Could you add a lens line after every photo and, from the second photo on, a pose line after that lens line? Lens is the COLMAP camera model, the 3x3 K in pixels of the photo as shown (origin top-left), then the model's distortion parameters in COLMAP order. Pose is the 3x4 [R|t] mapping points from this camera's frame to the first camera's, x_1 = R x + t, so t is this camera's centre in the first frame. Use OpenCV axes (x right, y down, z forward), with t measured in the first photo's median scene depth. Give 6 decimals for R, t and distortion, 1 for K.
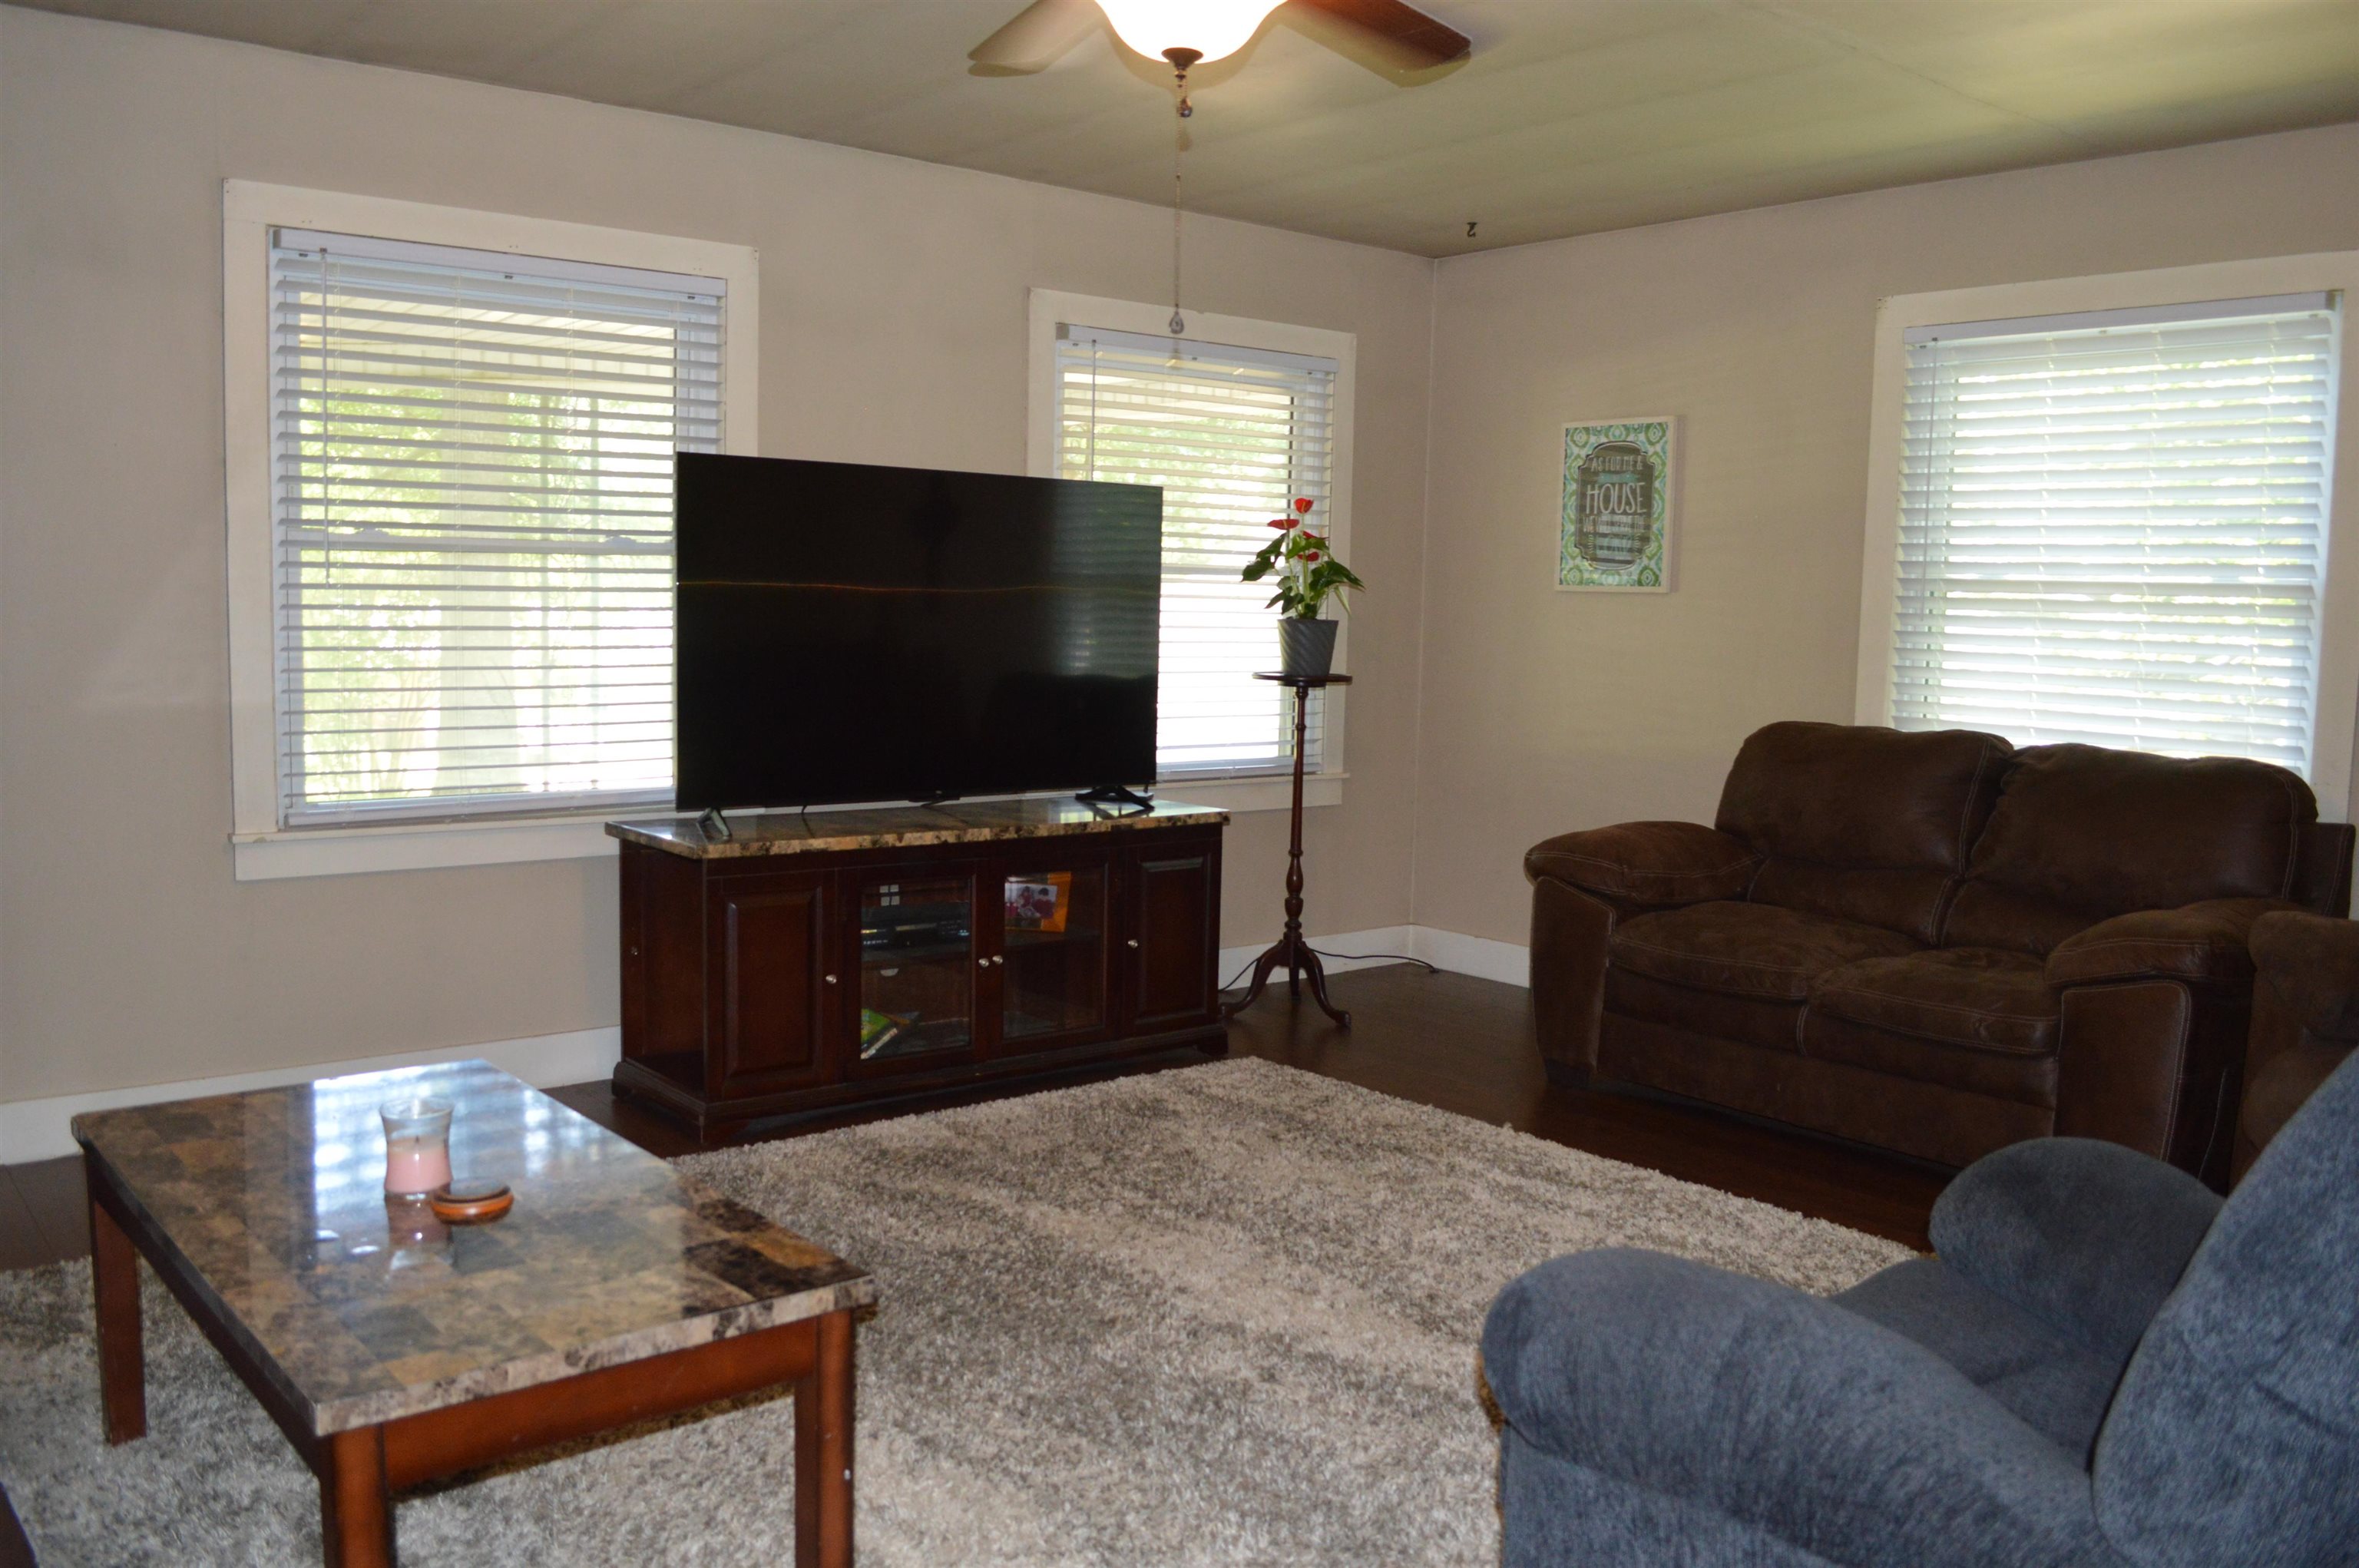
lens RADIAL K [[1879.9, 0, 1173.9], [0, 1879.9, 803.9], [0, 0, 1]] dist [-0.088644, 0.019378]
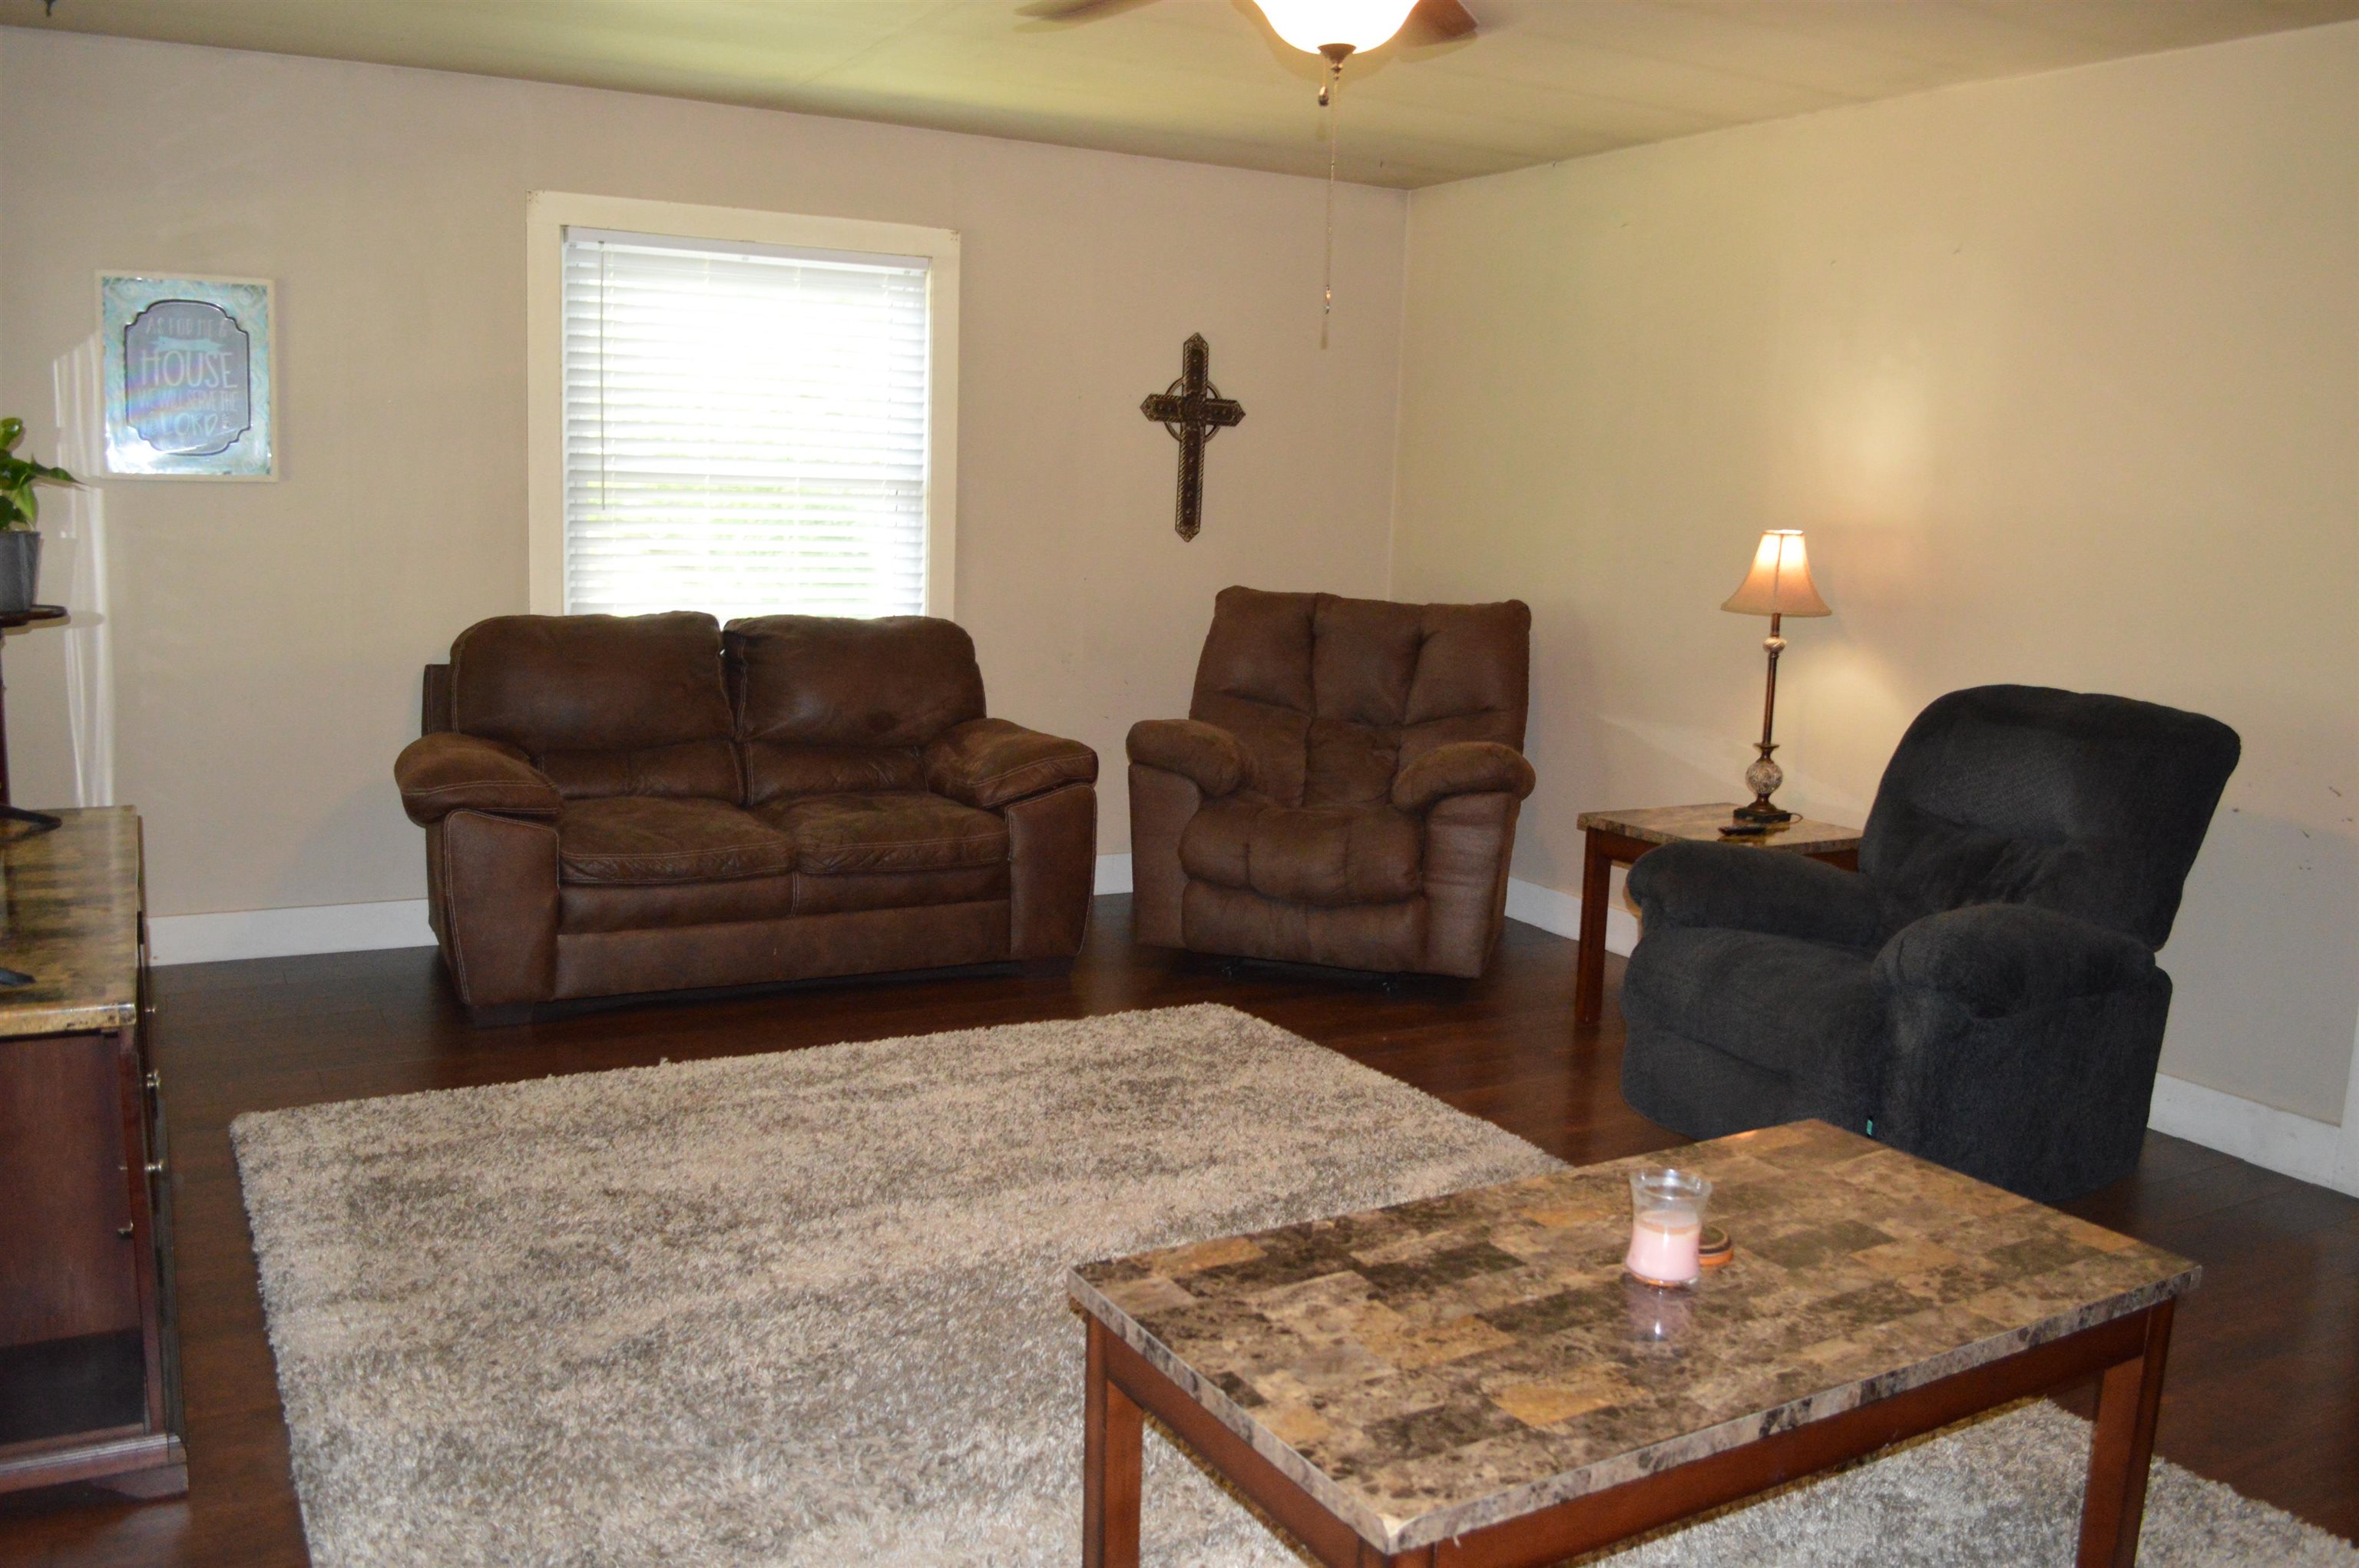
lens RADIAL K [[1879.9, 0, 1173.9], [0, 1879.9, 803.9], [0, 0, 1]] dist [-0.088644, 0.019378]
pose [[0.183502, -0.178539, 0.966670, -0.650481], [0.074878, 0.983050, 0.167350, -0.095583], [-0.980164, 0.041673, 0.193760, 0.524585]]
